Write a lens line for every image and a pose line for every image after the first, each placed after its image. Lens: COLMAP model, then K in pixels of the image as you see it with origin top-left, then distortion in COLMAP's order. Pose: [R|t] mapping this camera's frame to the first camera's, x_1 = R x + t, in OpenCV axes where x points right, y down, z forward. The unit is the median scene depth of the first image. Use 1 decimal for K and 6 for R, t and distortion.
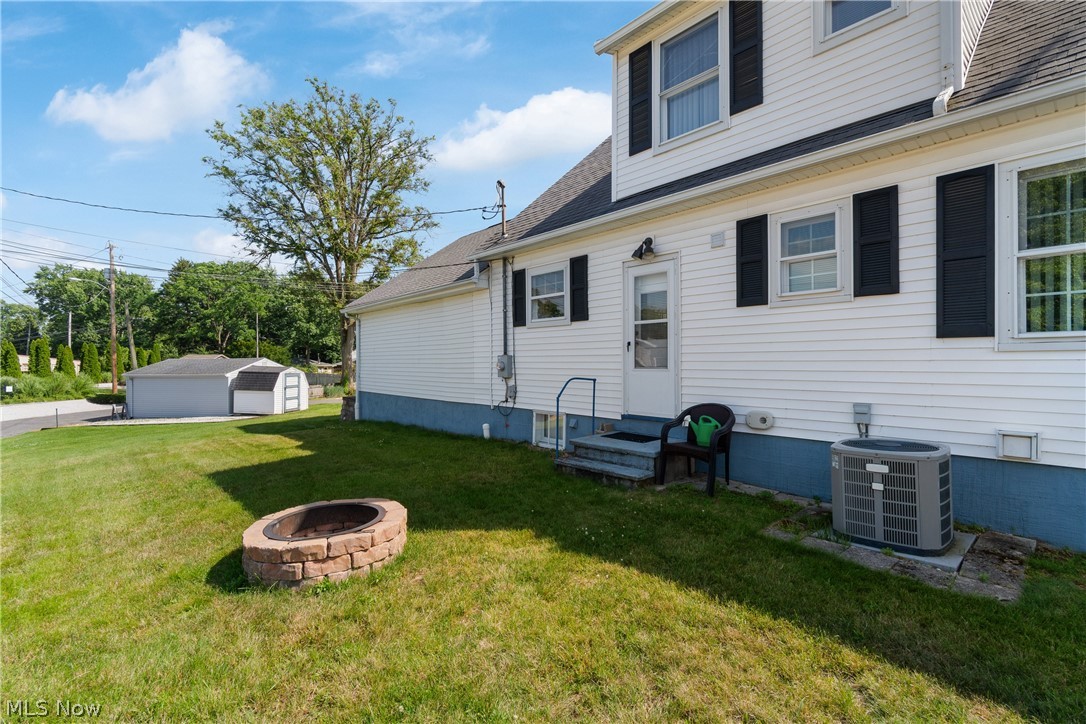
lens RADIAL K [[478.7, 0, 537.5], [0, 478.7, 360.4], [0, 0, 1]] dist [0.001825, 0.000079]
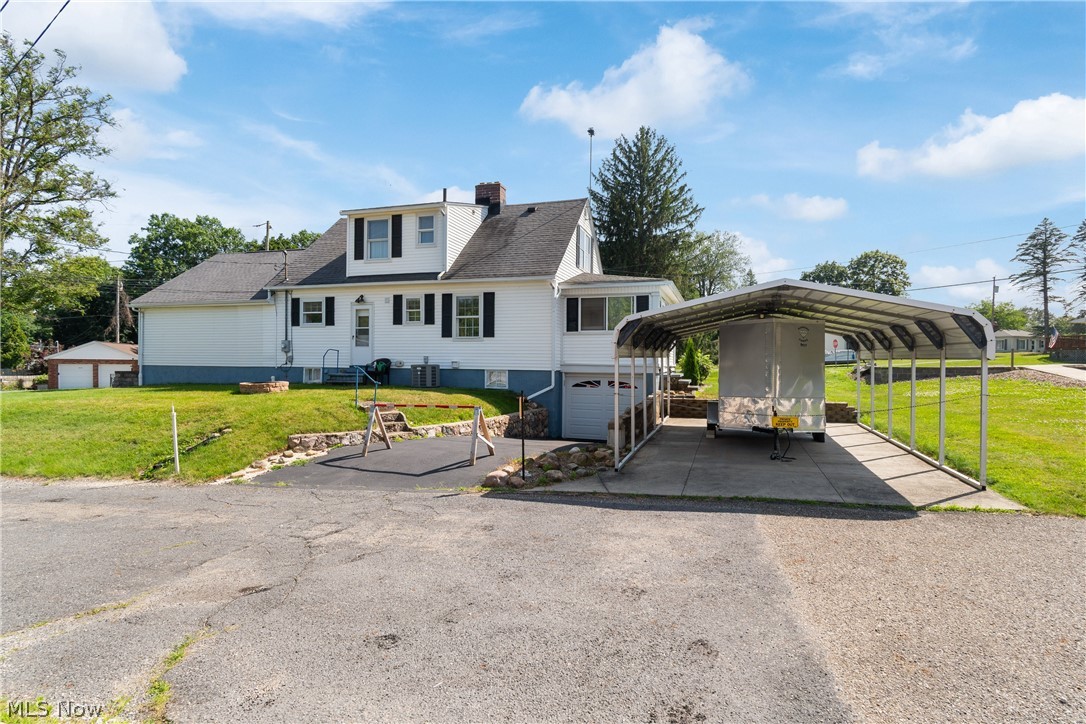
lens RADIAL K [[545.1, 0, 543.0], [0, 545.1, 362.0], [0, 0, 1]] dist [0.002217, 0.000419]
pose [[0.852256, 0.008328, 0.523059, -0.402538], [-0.010995, 0.999938, 0.001994, 0.073495], [-0.523010, -0.007451, 0.852294, -1.727072]]
